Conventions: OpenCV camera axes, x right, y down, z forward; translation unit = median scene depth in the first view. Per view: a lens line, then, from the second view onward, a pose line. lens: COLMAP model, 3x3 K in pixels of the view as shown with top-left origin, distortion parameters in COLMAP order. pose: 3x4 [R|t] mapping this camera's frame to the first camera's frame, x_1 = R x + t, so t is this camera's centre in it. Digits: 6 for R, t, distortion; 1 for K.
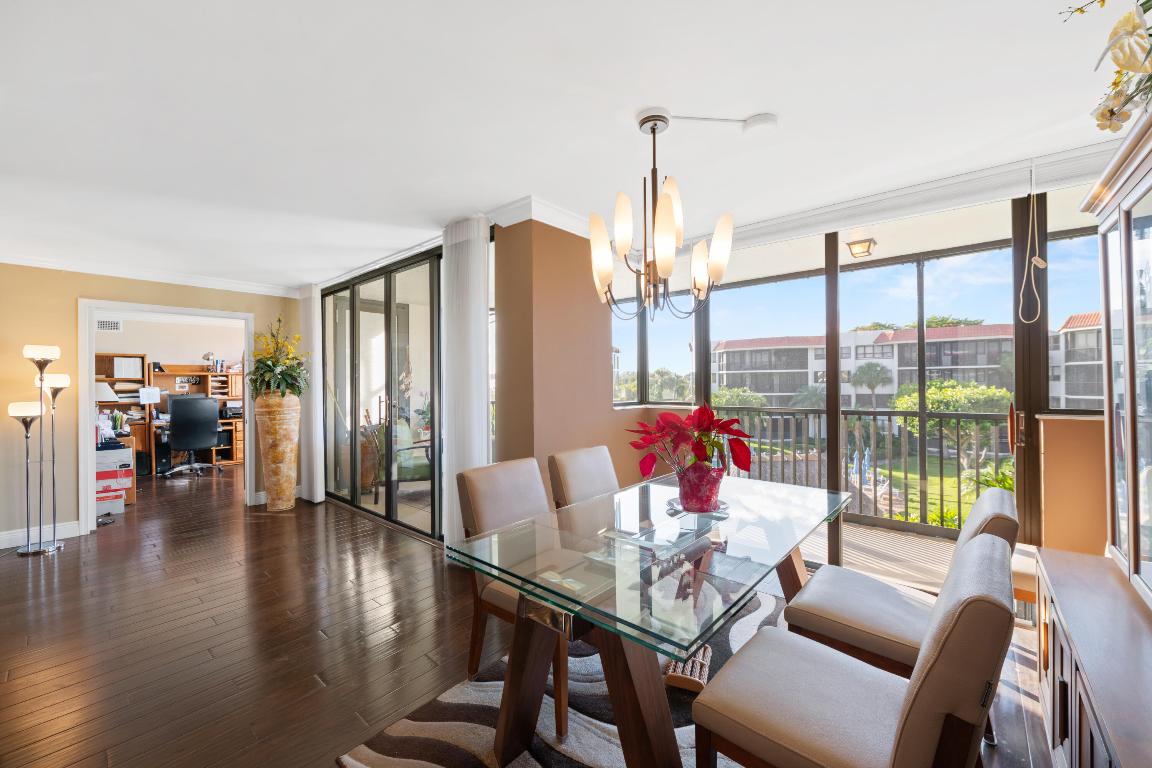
lens RADIAL K [[454.3, 0, 583.4], [0, 454.3, 381.8], [0, 0, 1]] dist [-0.003503, -0.001606]
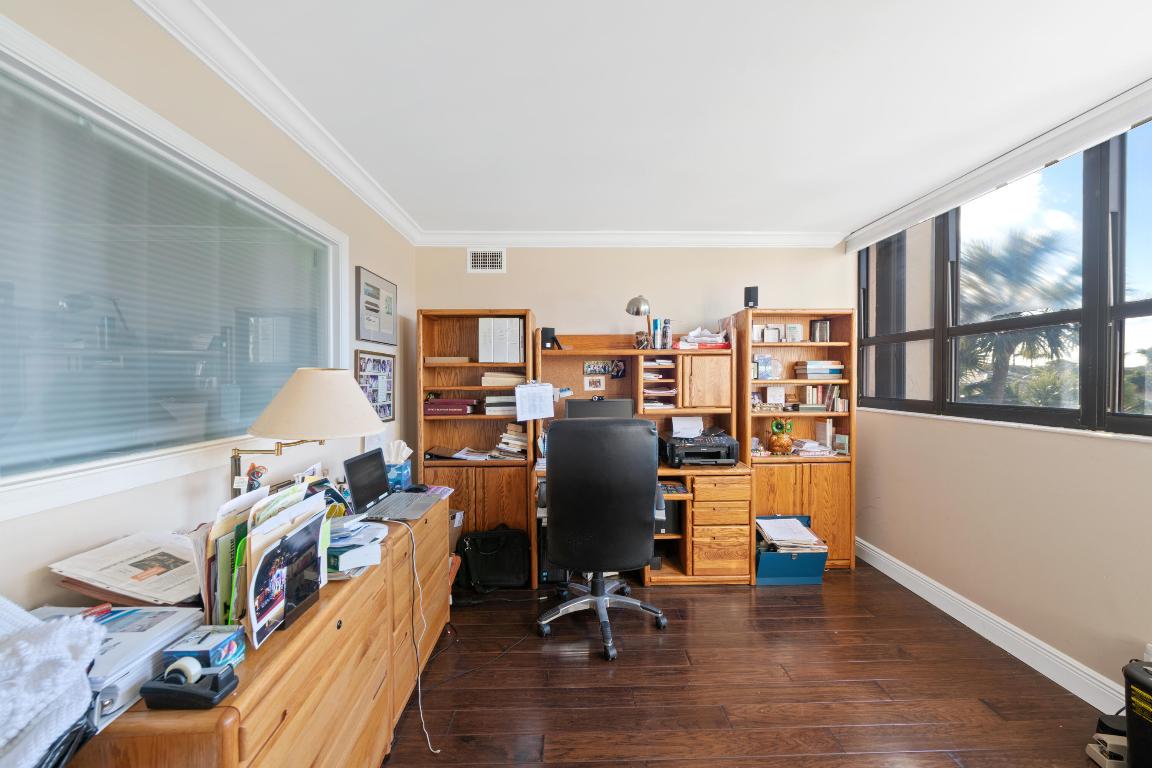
lens RADIAL K [[454.3, 0, 580.1], [0, 454.3, 381.7], [0, 0, 1]] dist [-0.003503, -0.001606]
pose [[0.668830, 0.016416, -0.743234, -0.553591], [-0.006421, 0.999846, 0.016306, 0.002816], [0.743388, -0.006133, 0.668832, 0.681101]]
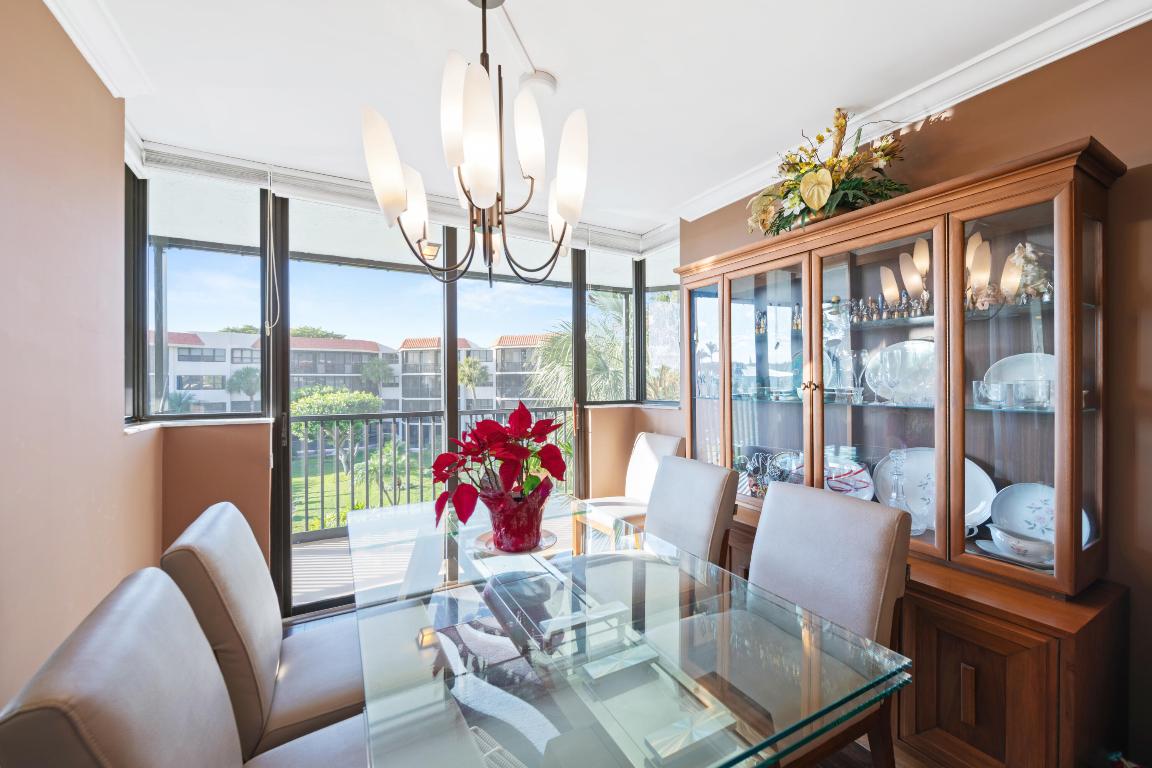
lens RADIAL K [[454.3, 0, 589.0], [0, 454.3, 382.1], [0, 0, 1]] dist [-0.003503, -0.001606]
pose [[0.329961, 0.010093, 0.943940, -0.138592], [0.002627, 0.999929, -0.011610, 0.003182], [-0.943991, 0.006310, 0.329911, 0.152146]]
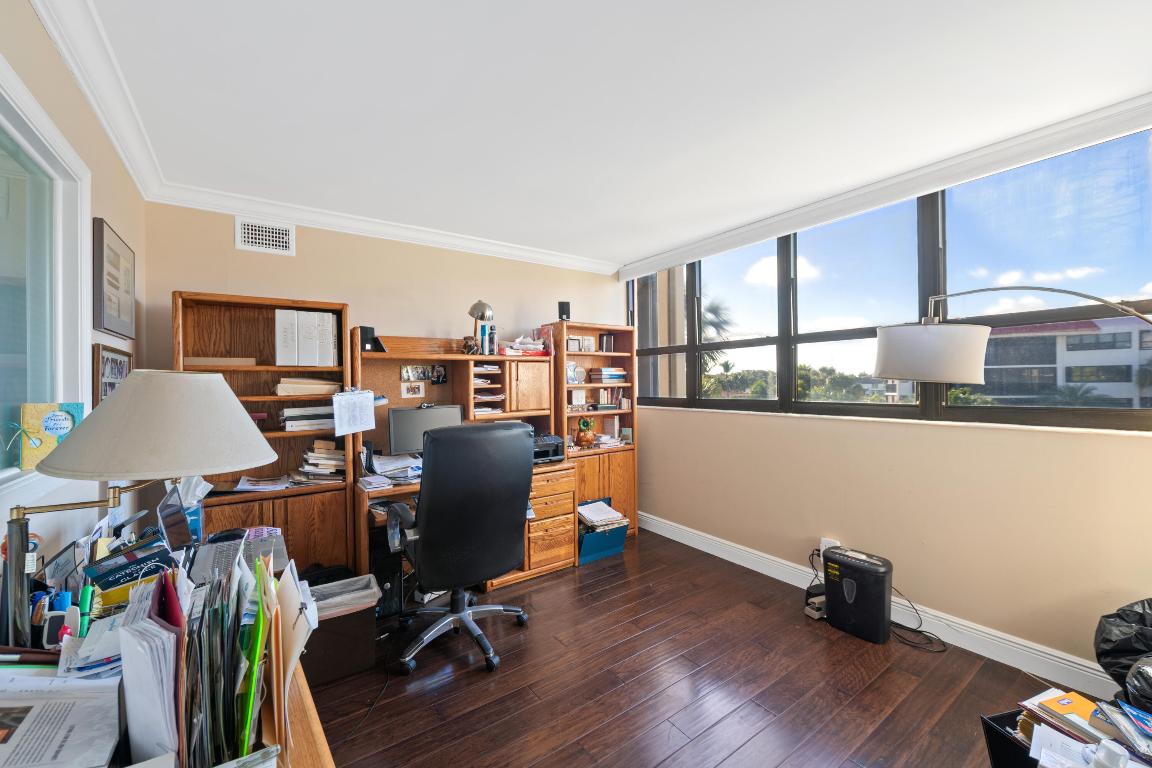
lens RADIAL K [[454.3, 0, 578.3], [0, 454.3, 381.7], [0, 0, 1]] dist [-0.003503, -0.001606]
pose [[0.971238, -0.000766, -0.238110, -0.634396], [0.000840, 1.000000, 0.000208, 0.004283], [0.238109, -0.000403, 0.971238, 0.623883]]
